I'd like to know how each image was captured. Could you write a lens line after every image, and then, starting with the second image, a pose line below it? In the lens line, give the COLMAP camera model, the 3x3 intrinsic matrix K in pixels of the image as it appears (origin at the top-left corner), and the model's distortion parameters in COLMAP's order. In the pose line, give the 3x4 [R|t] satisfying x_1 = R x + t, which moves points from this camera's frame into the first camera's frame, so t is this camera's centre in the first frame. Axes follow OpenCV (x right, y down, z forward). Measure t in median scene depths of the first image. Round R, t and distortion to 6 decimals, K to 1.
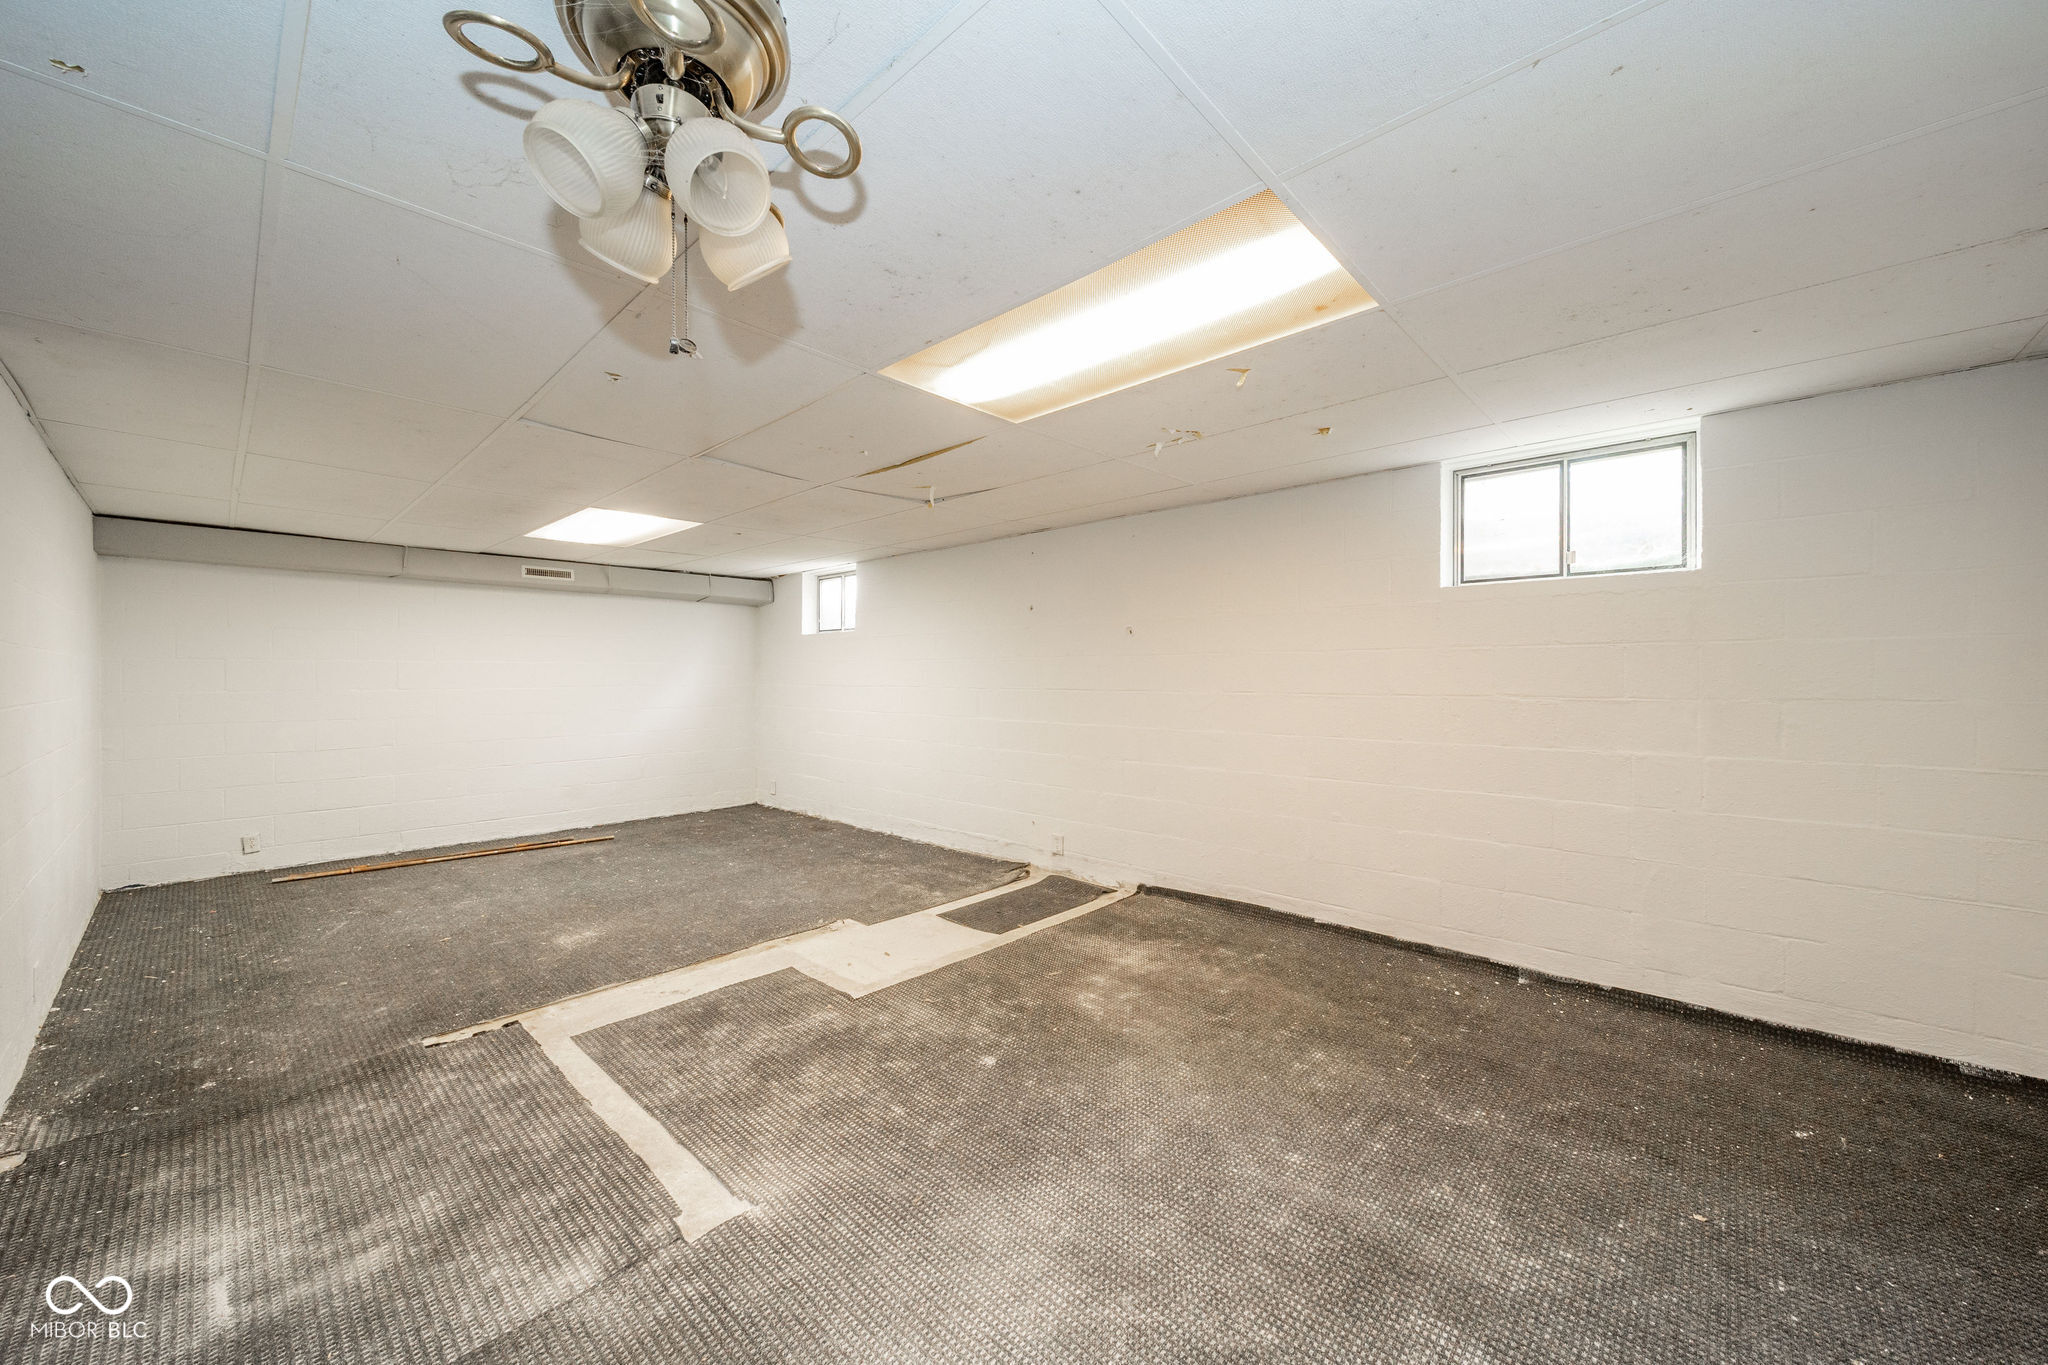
lens RADIAL K [[751.2, 0, 1019.5], [0, 751.2, 656.4], [0, 0, 1]] dist [-0.001551, -0.000289]
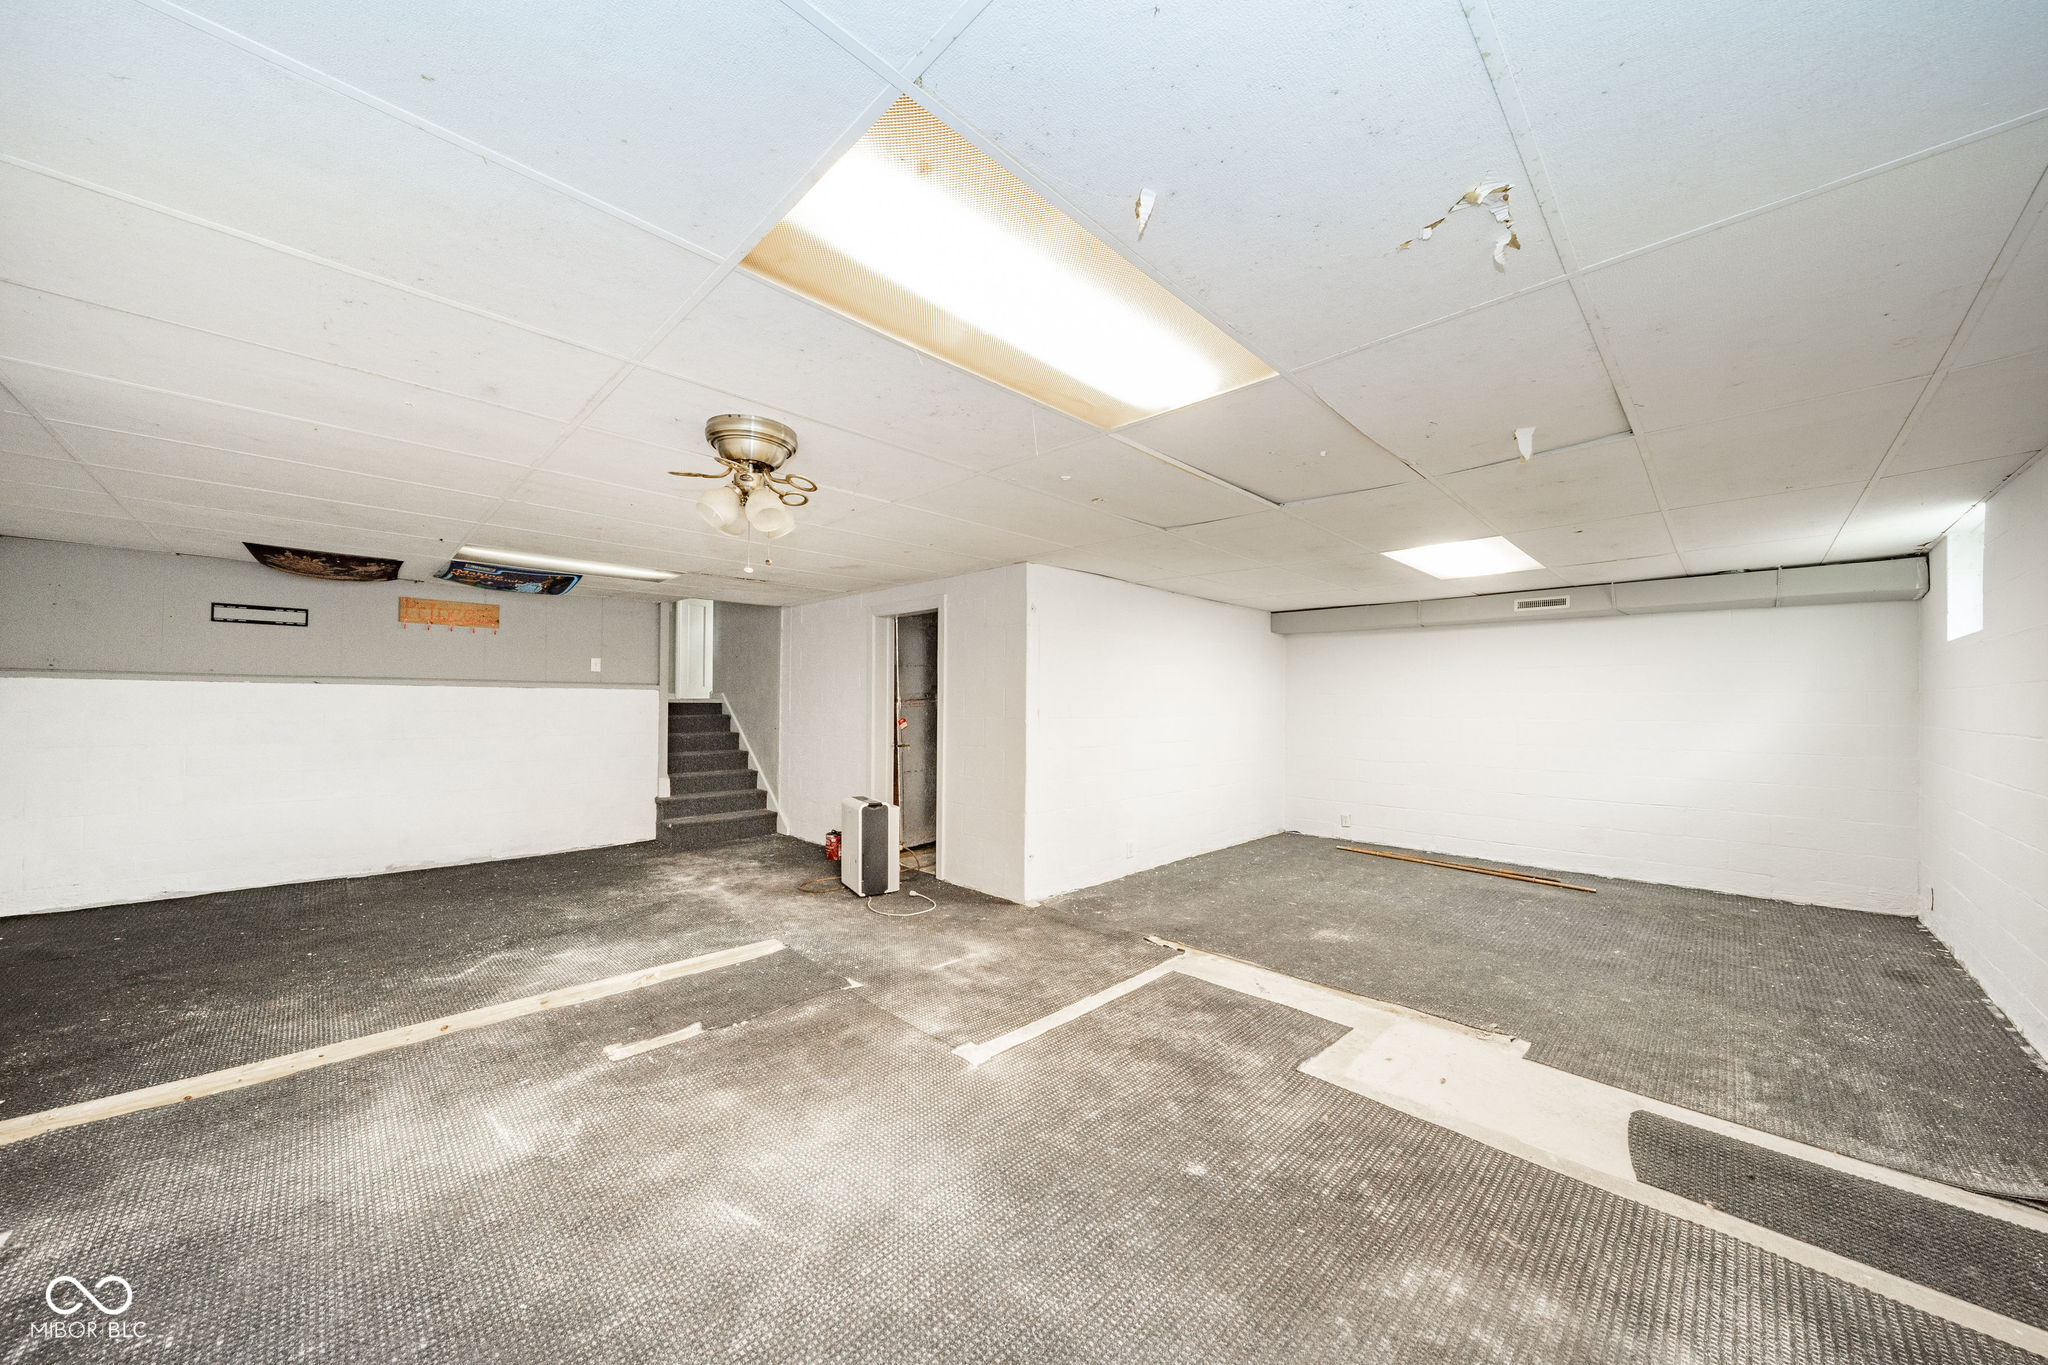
lens RADIAL K [[712.8, 0, 1024.8], [0, 712.8, 680.0], [0, 0, 1]] dist [-0.000967, -0.000297]
pose [[-0.037720, -0.028506, -0.998882, 0.666237], [0.016384, 0.999441, -0.029141, 0.011246], [0.999154, -0.017465, -0.037232, 0.727693]]
